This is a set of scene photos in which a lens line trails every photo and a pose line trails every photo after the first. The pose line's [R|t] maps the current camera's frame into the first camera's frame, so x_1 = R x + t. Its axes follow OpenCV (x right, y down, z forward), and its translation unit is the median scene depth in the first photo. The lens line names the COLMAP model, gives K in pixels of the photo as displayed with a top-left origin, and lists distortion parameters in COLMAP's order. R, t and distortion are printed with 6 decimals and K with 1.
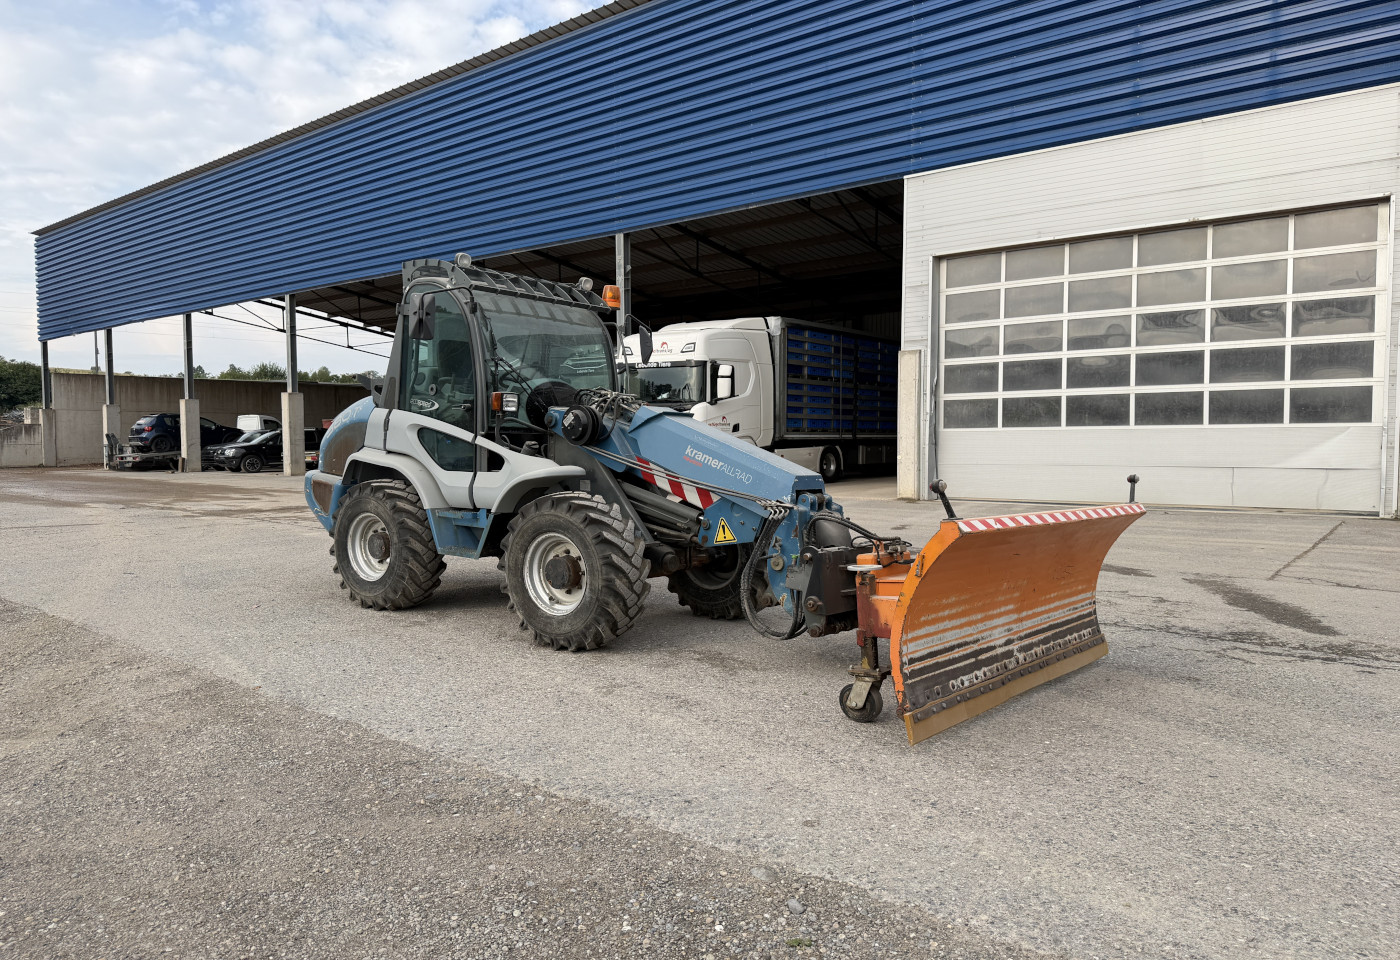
lens RADIAL K [[1004.9, 0, 699.5], [0, 1004.9, 493.7], [0, 0, 1]] dist [0.030603, -0.042000]
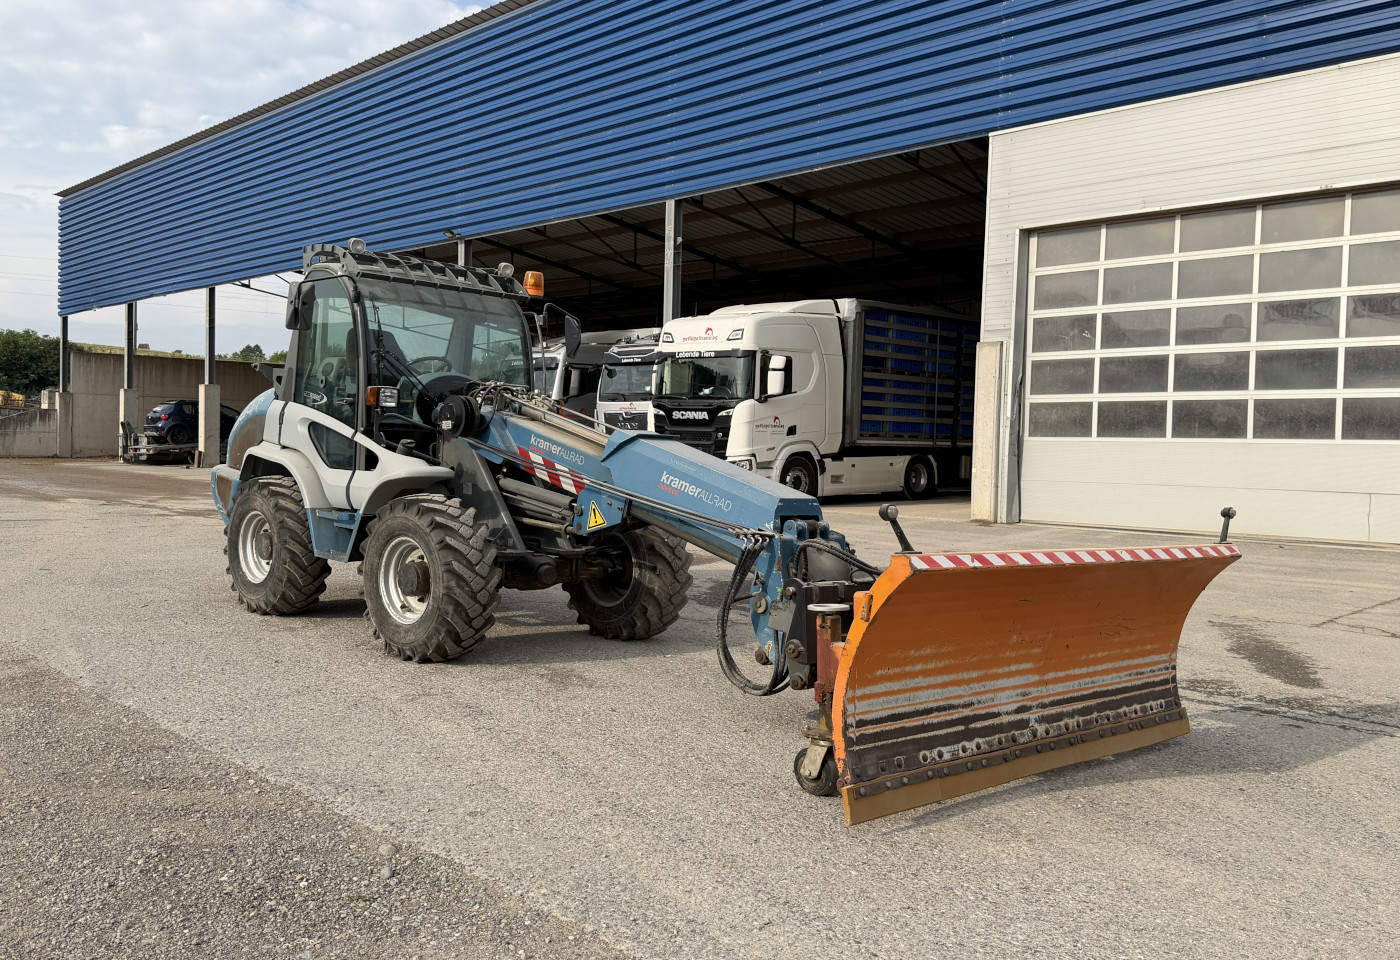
lens RADIAL K [[1257.9, 0, 700.0], [0, 1257.9, 480.0], [0, 0, 1]] dist [0.039985, -0.073218]
pose [[0.991587, 0.027294, -0.126532, 0.115912], [-0.030382, 0.999284, -0.022543, 0.001985], [0.125826, 0.026198, 0.991706, -0.060456]]
